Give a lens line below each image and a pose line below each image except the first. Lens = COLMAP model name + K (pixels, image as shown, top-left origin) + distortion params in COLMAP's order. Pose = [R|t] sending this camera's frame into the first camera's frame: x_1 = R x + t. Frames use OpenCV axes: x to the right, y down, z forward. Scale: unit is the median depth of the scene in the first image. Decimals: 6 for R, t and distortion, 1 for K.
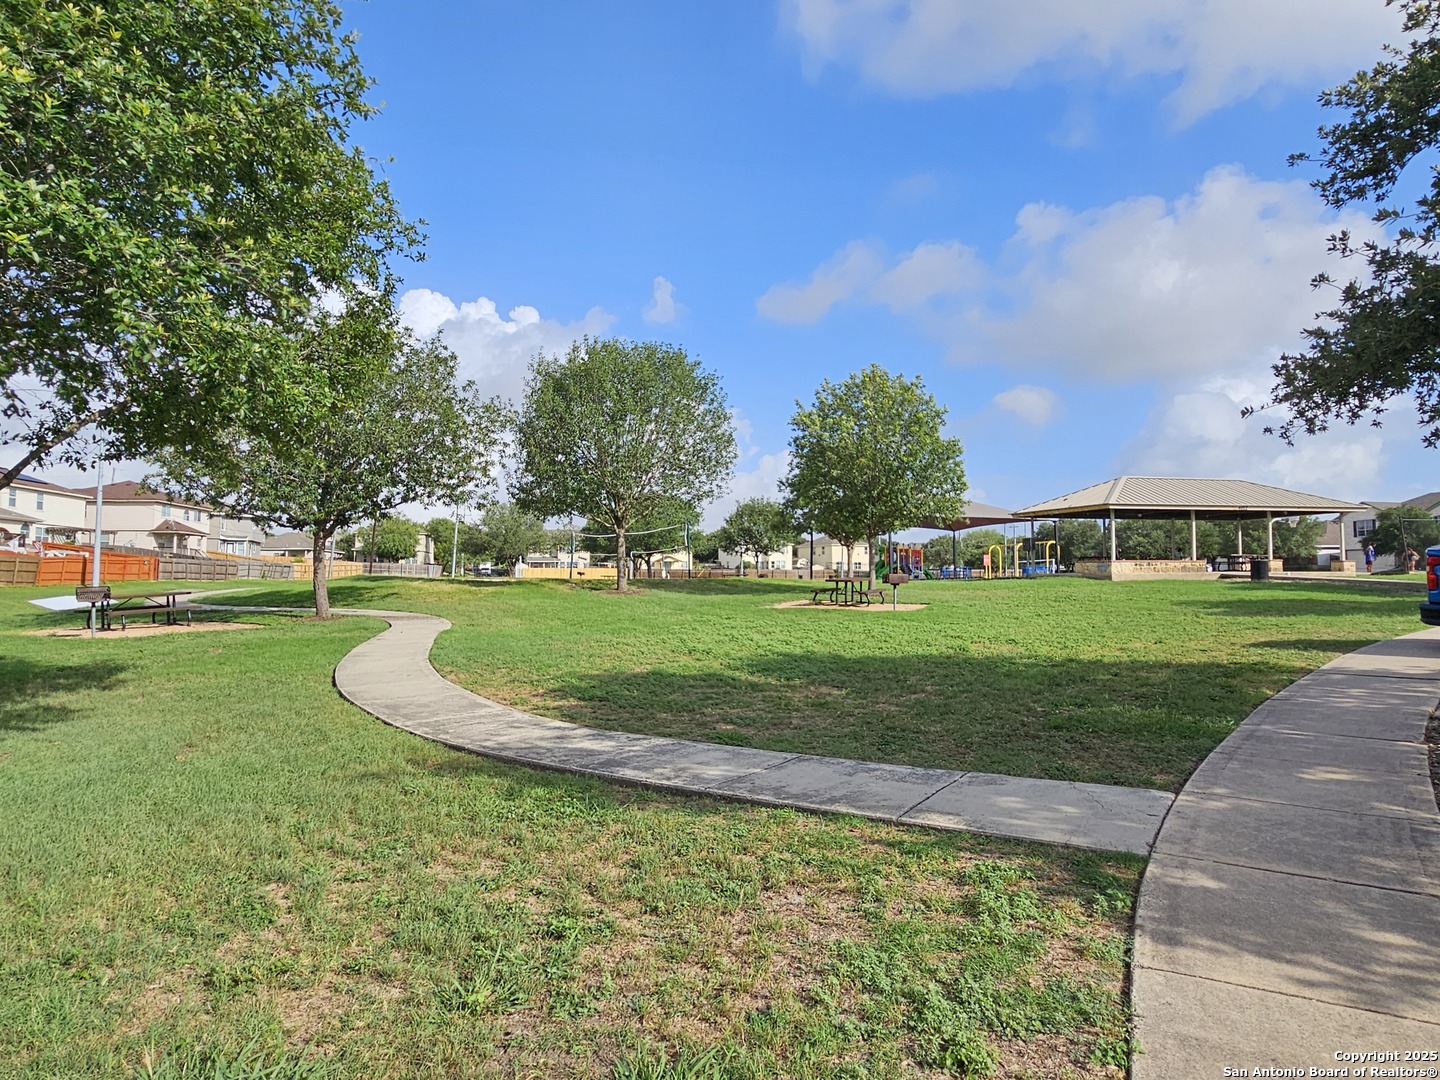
lens RADIAL K [[914.9, 0, 683.7], [0, 914.9, 534.7], [0, 0, 1]] dist [0.000359, -0.000225]
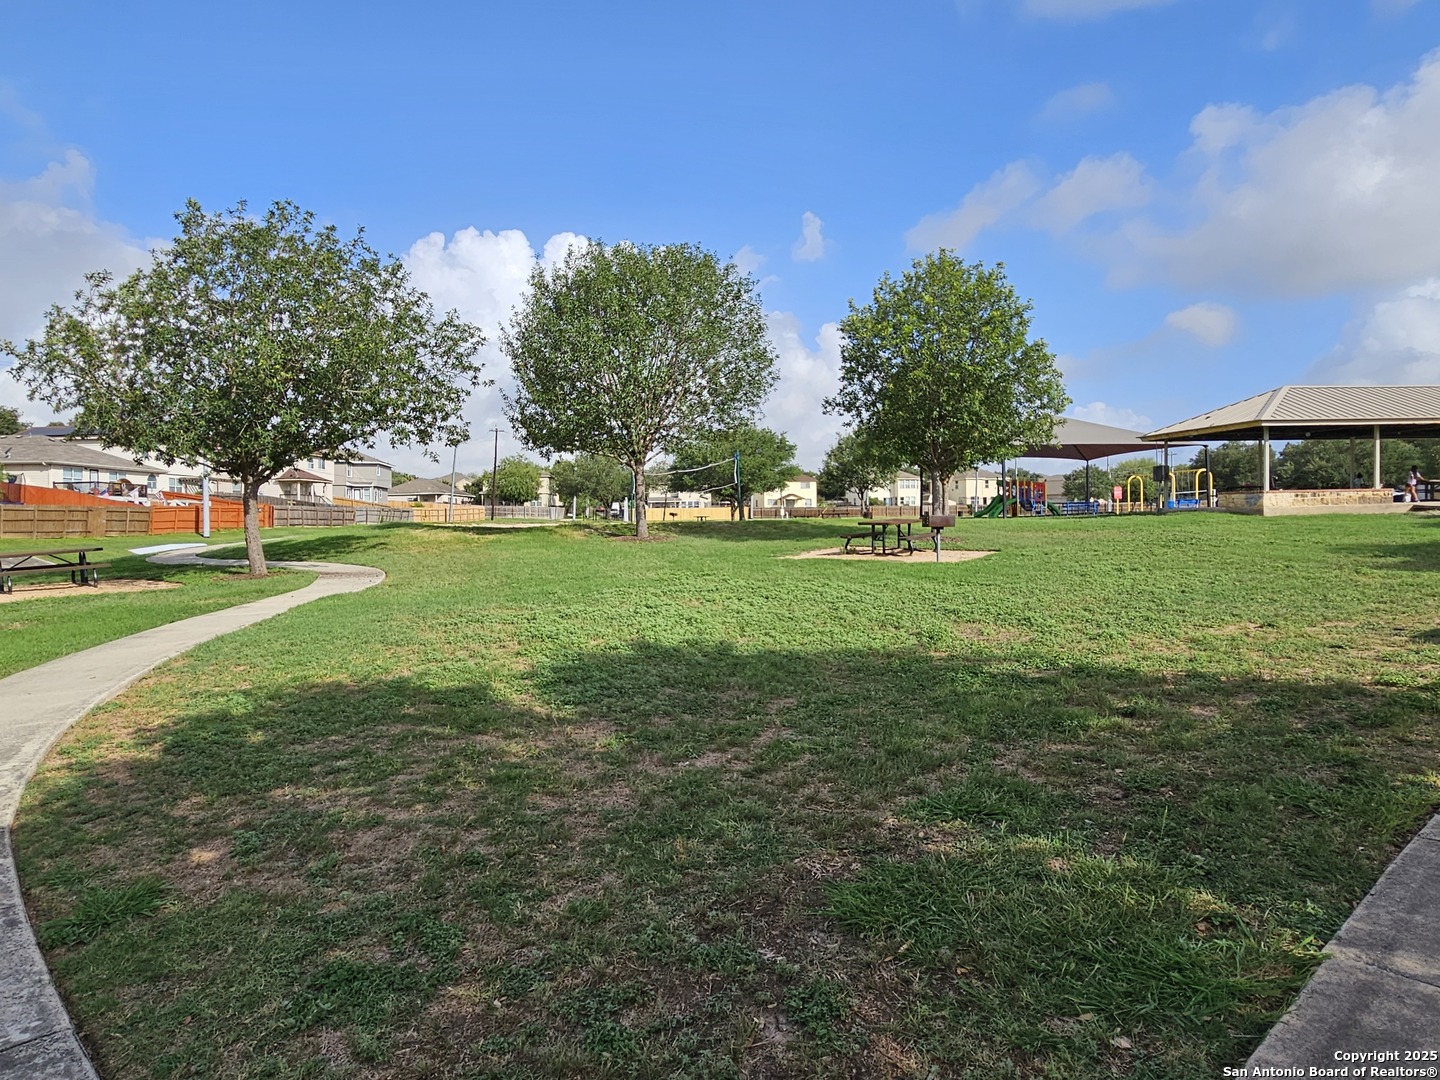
lens RADIAL K [[914.9, 0, 683.7], [0, 914.9, 534.7], [0, 0, 1]] dist [0.000359, -0.000225]
pose [[0.988434, -0.011788, -0.151192, 0.073944], [0.021921, 0.997610, 0.065526, 0.002316], [0.150058, -0.068083, 0.986330, 0.110219]]
